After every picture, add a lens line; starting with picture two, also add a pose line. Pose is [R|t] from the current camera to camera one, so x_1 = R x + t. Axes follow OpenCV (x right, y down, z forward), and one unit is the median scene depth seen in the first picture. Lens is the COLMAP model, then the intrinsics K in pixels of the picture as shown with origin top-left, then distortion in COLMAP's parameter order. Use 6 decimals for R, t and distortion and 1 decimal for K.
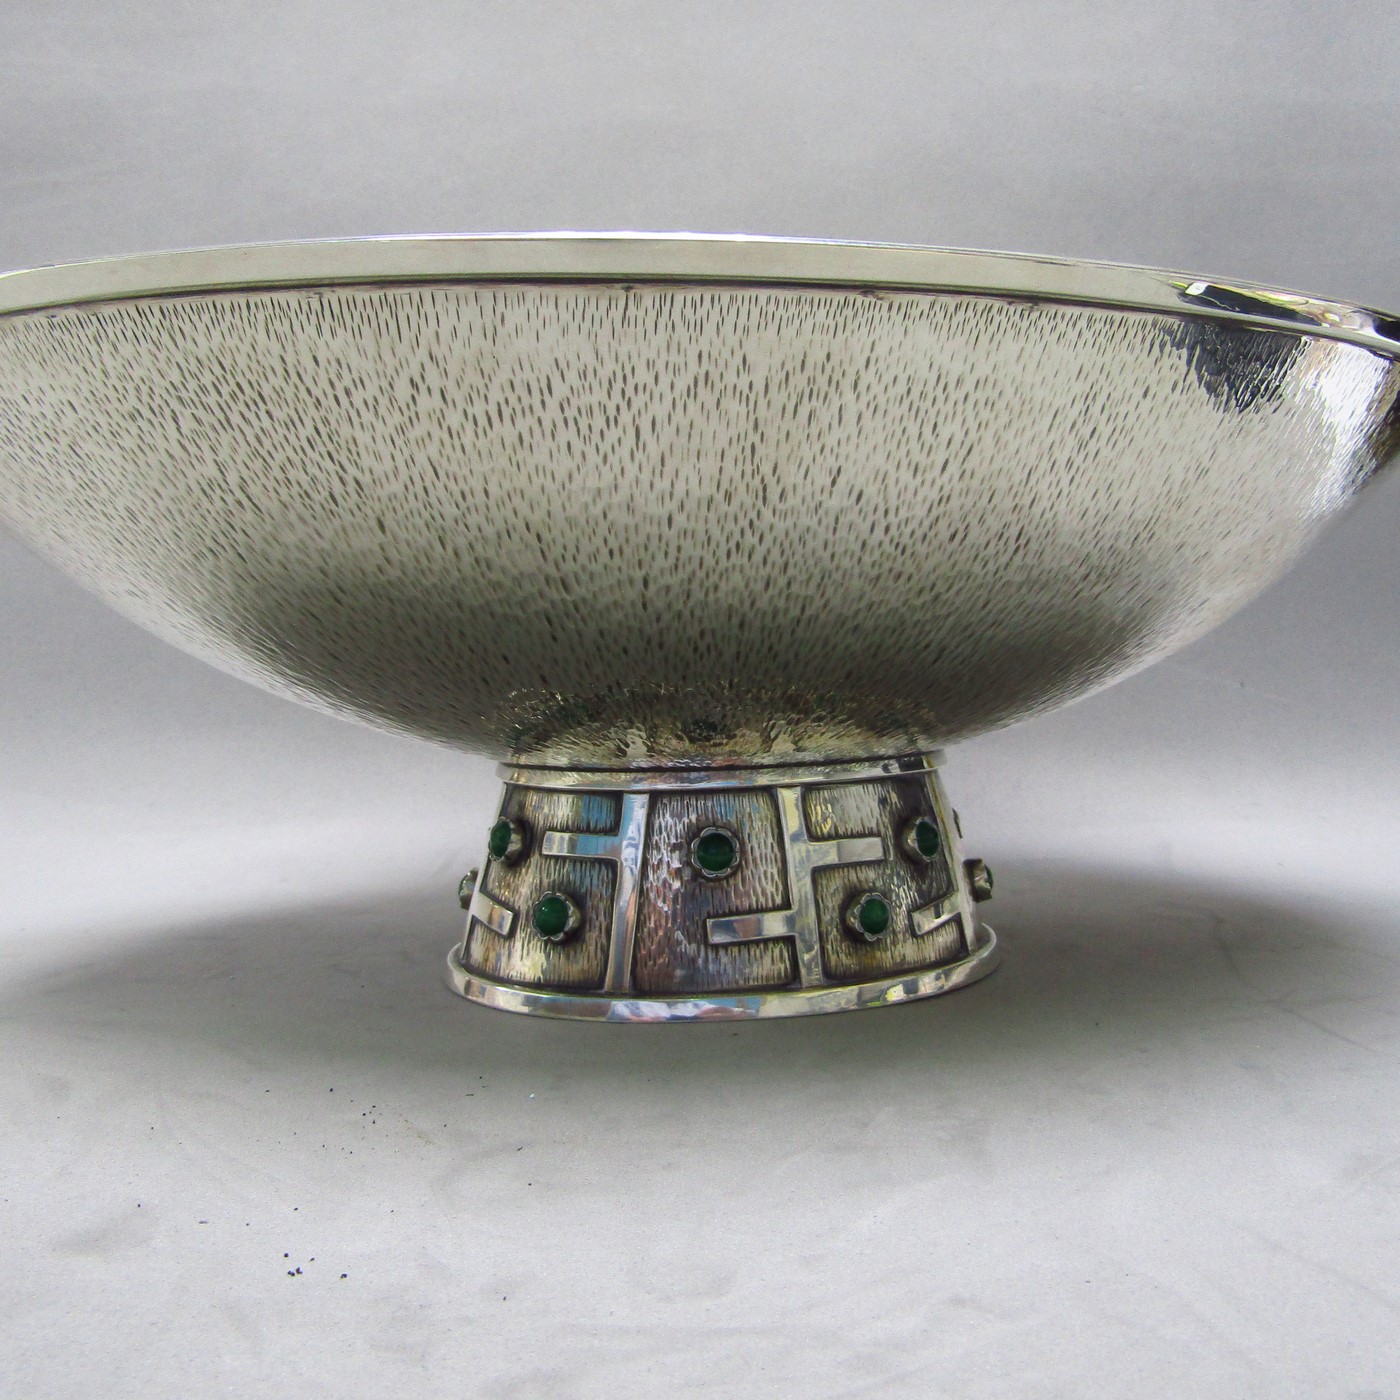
lens RADIAL K [[1317.0, 0, 698.4], [0, 1317.0, 712.1], [0, 0, 1]] dist [-0.011927, 0.000000]
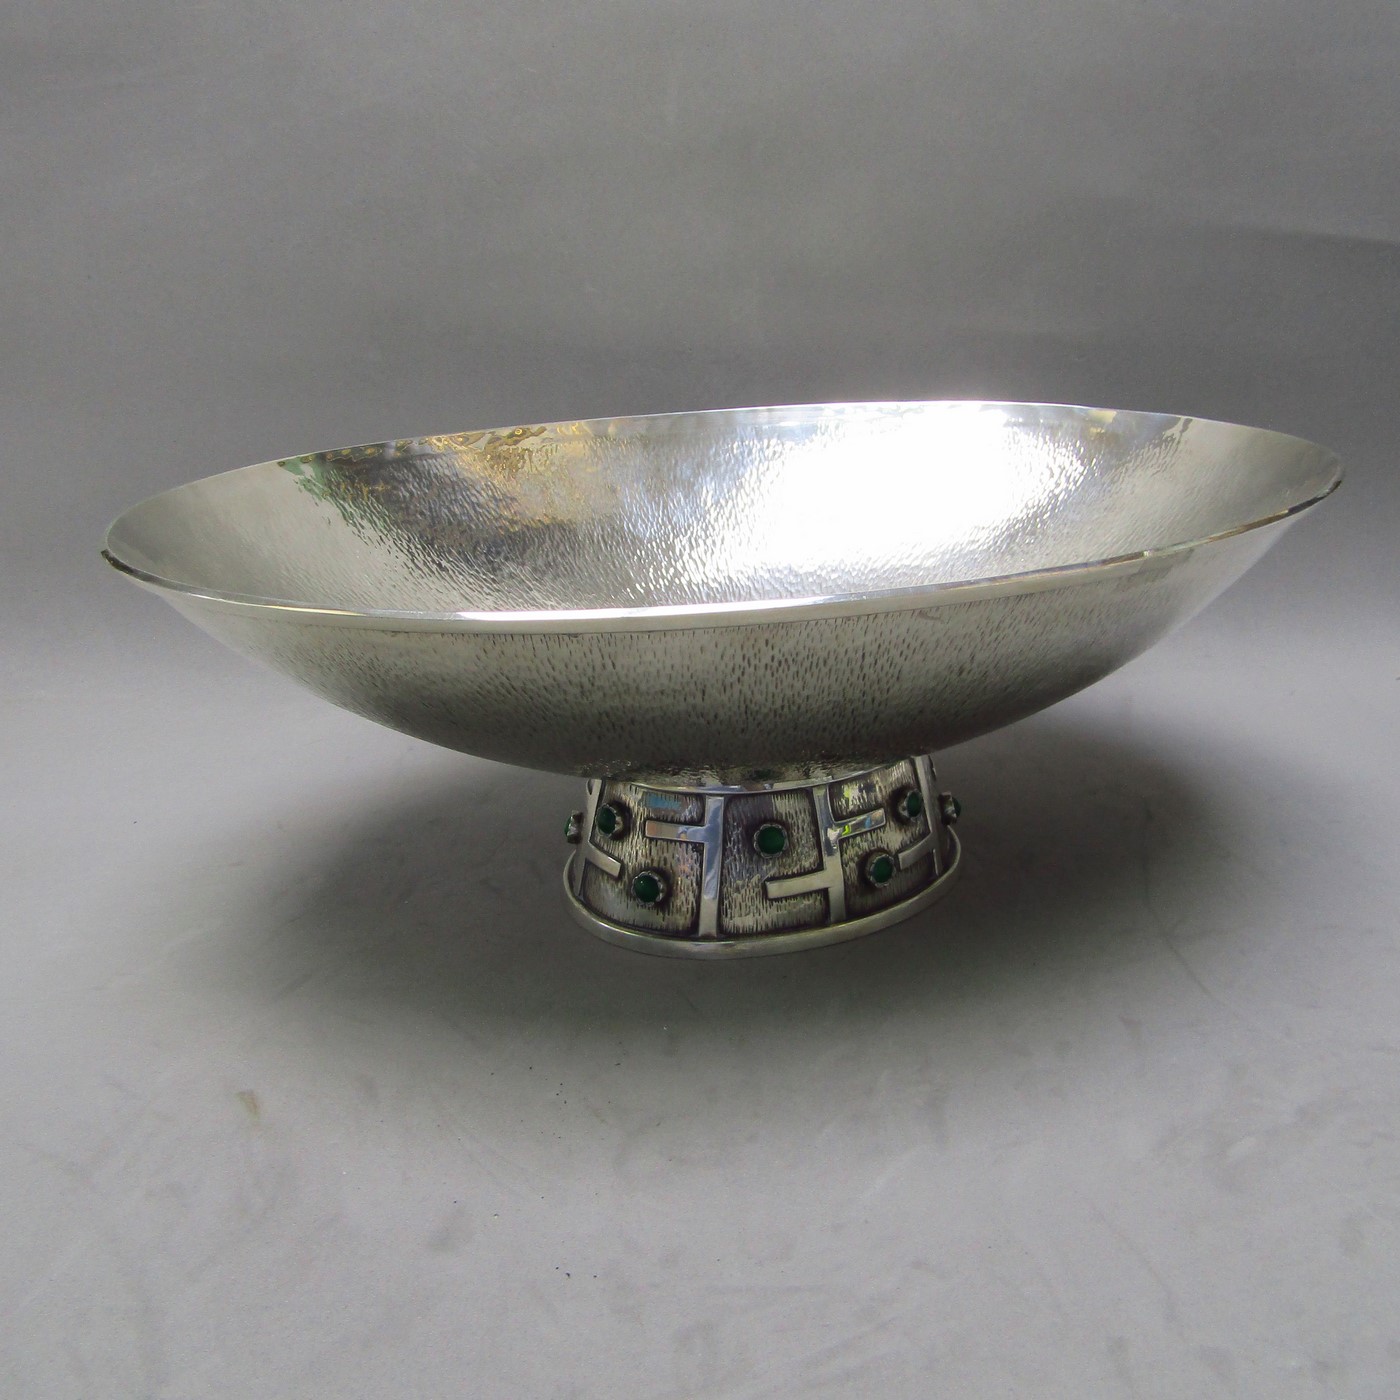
lens RADIAL K [[1317.0, 0, 699.9], [0, 1317.0, 699.3], [0, 0, 1]] dist [-0.011927, 0.000000]
pose [[0.999758, -0.015674, -0.015430, -0.048446], [0.019595, 0.953370, 0.301168, -0.624757], [0.009990, -0.301398, 0.953446, -0.377731]]
